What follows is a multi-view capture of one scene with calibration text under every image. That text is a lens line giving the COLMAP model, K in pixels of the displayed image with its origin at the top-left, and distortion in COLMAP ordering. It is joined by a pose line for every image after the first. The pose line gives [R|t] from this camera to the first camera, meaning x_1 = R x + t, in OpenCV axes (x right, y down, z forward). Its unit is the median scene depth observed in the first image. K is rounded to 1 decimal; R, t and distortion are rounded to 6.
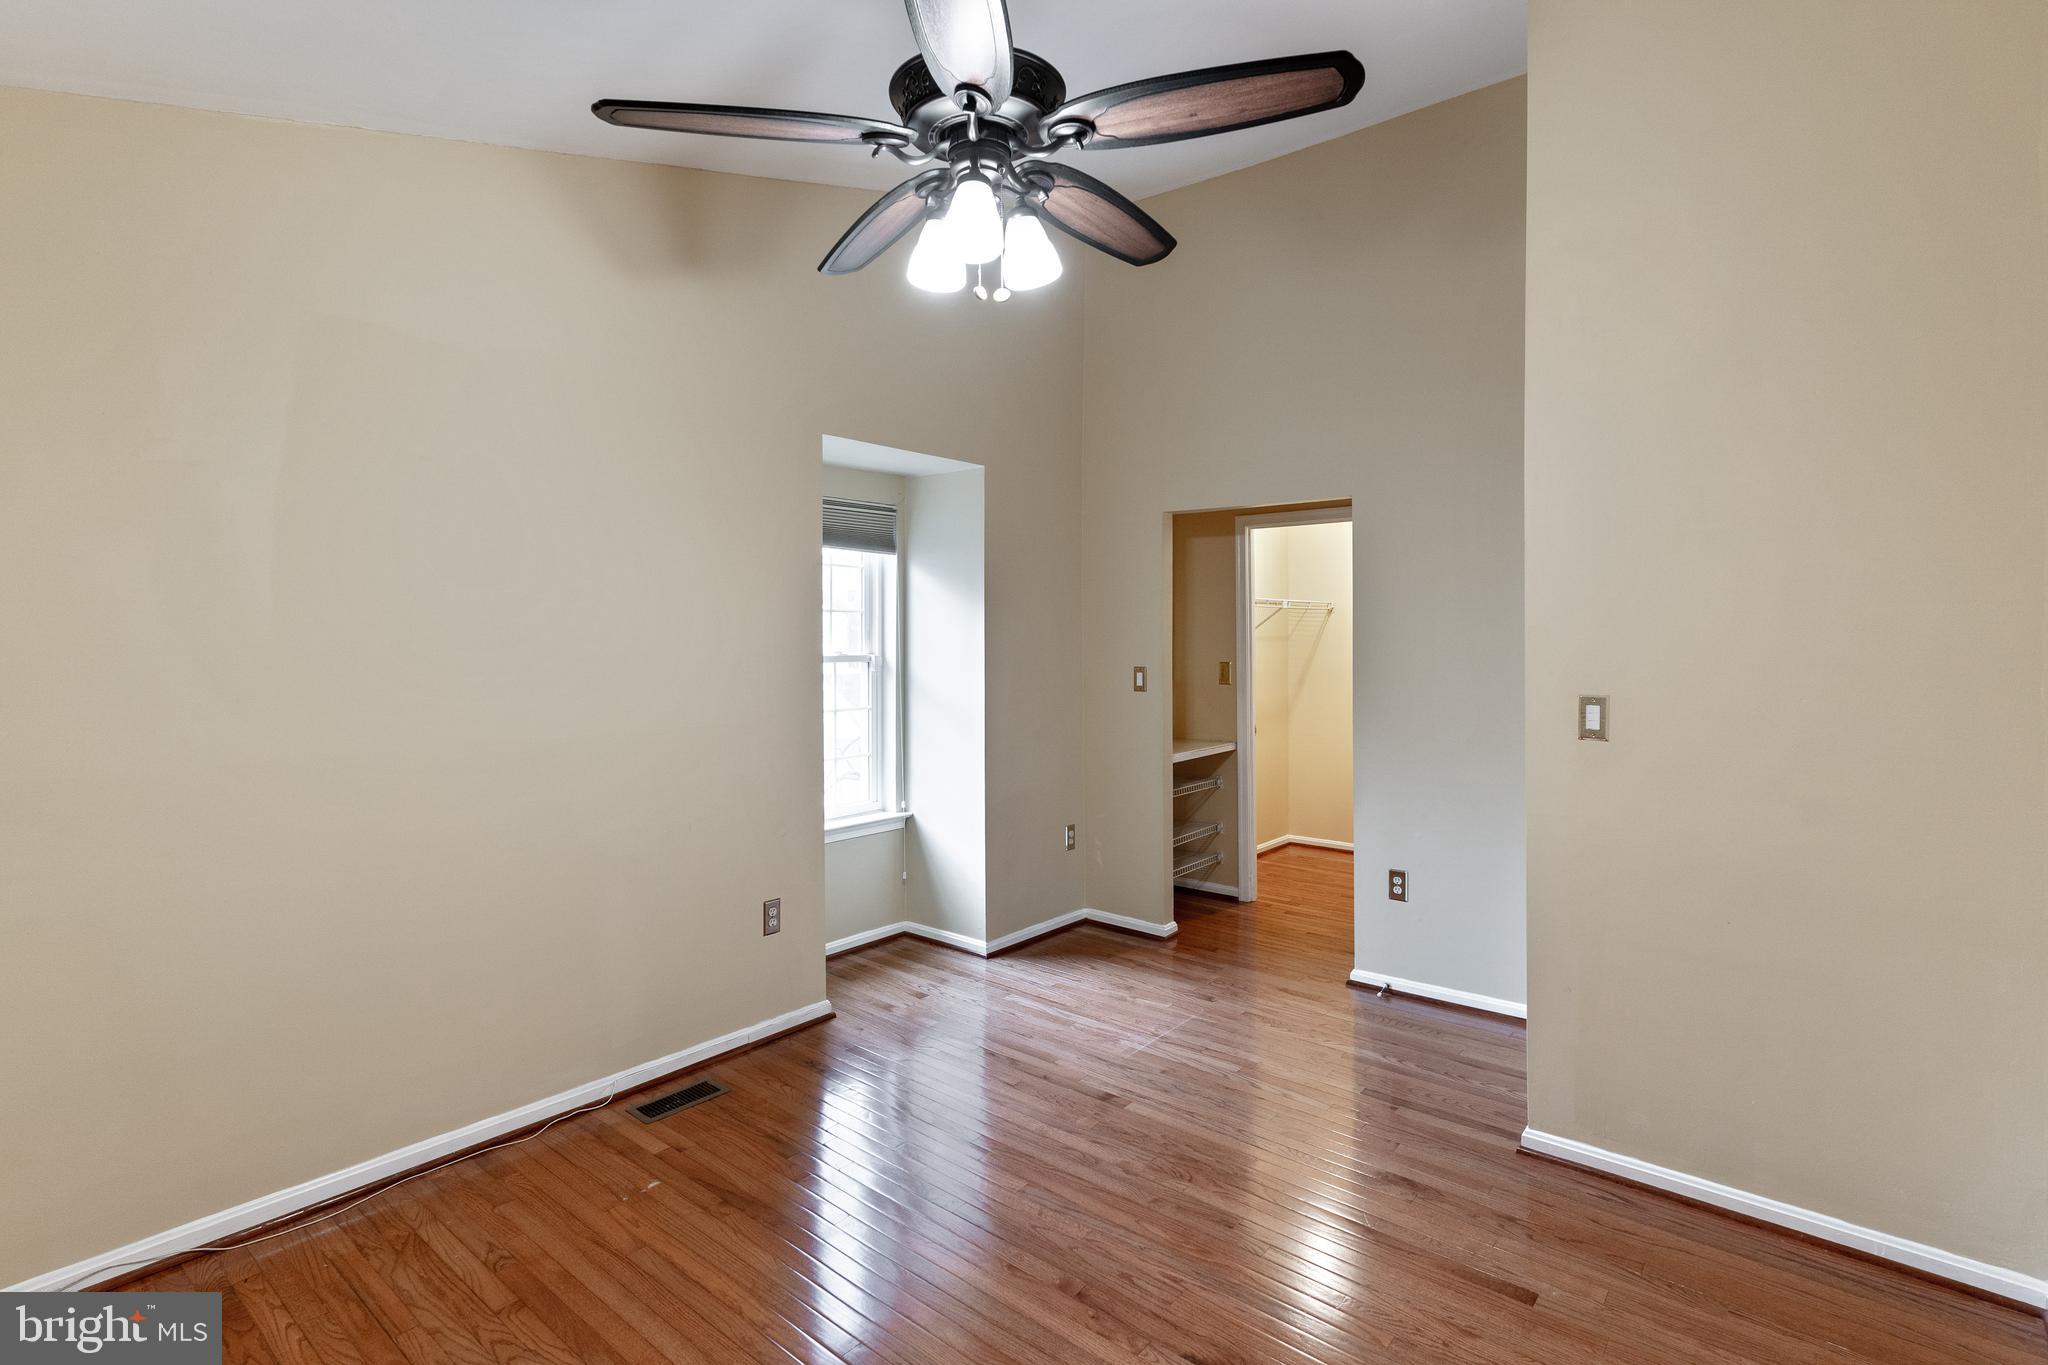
lens RADIAL K [[987.3, 0, 1010.9], [0, 987.3, 675.8], [0, 0, 1]] dist [0.005081, 0.001046]
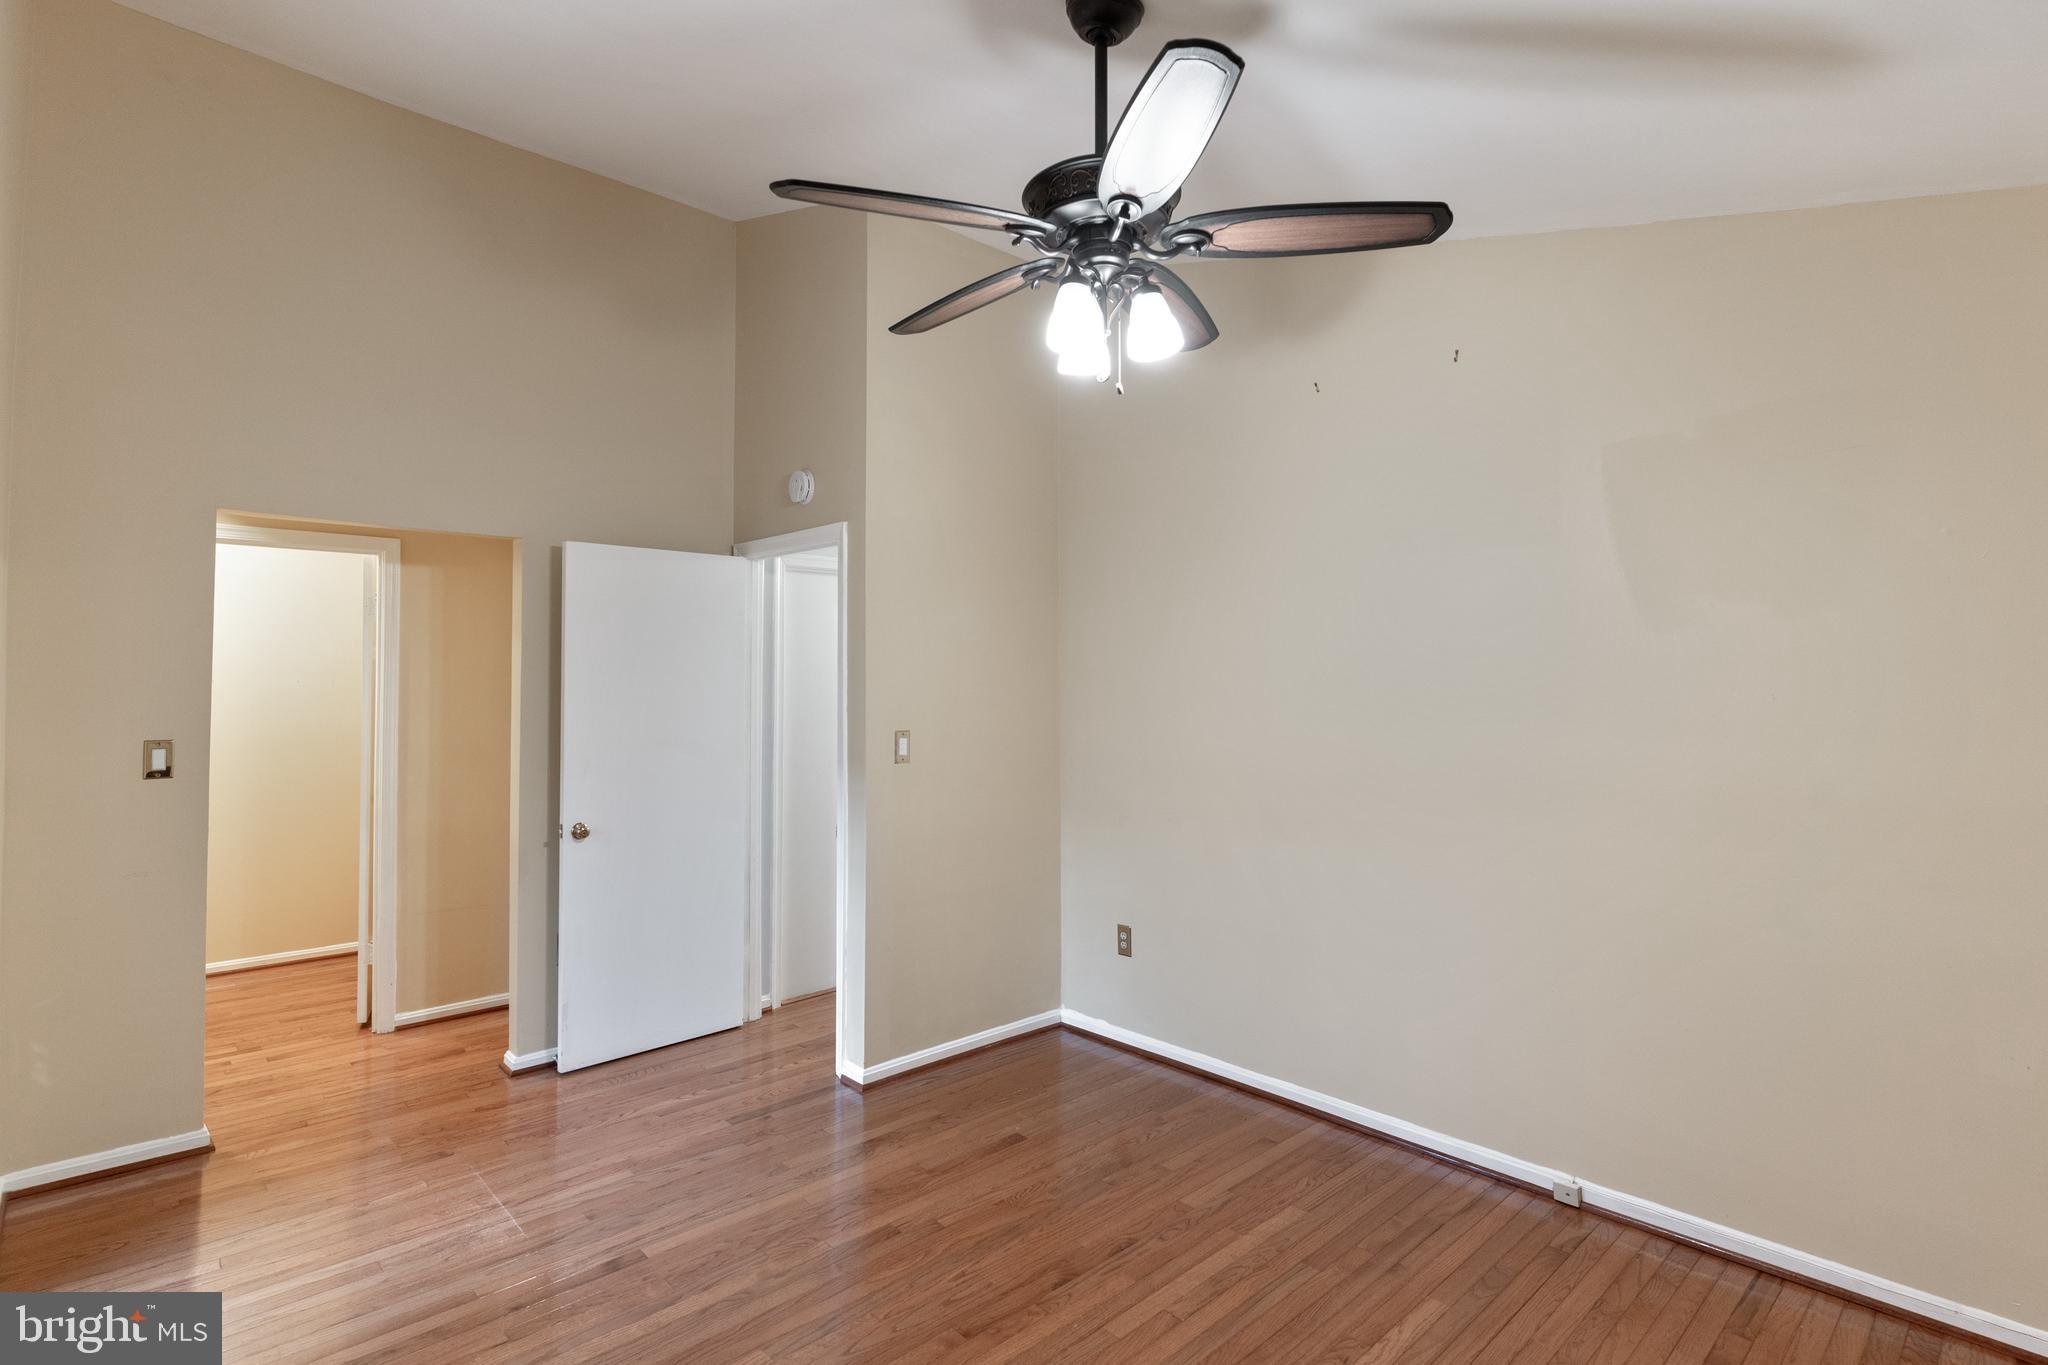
lens RADIAL K [[987.3, 0, 1010.2], [0, 987.3, 682.1], [0, 0, 1]] dist [0.005081, 0.001046]
pose [[0.129502, 0.004821, 0.991567, -0.649031], [0.043054, 0.999018, -0.010481, -0.023459], [-0.990644, 0.044048, 0.129167, 0.548312]]
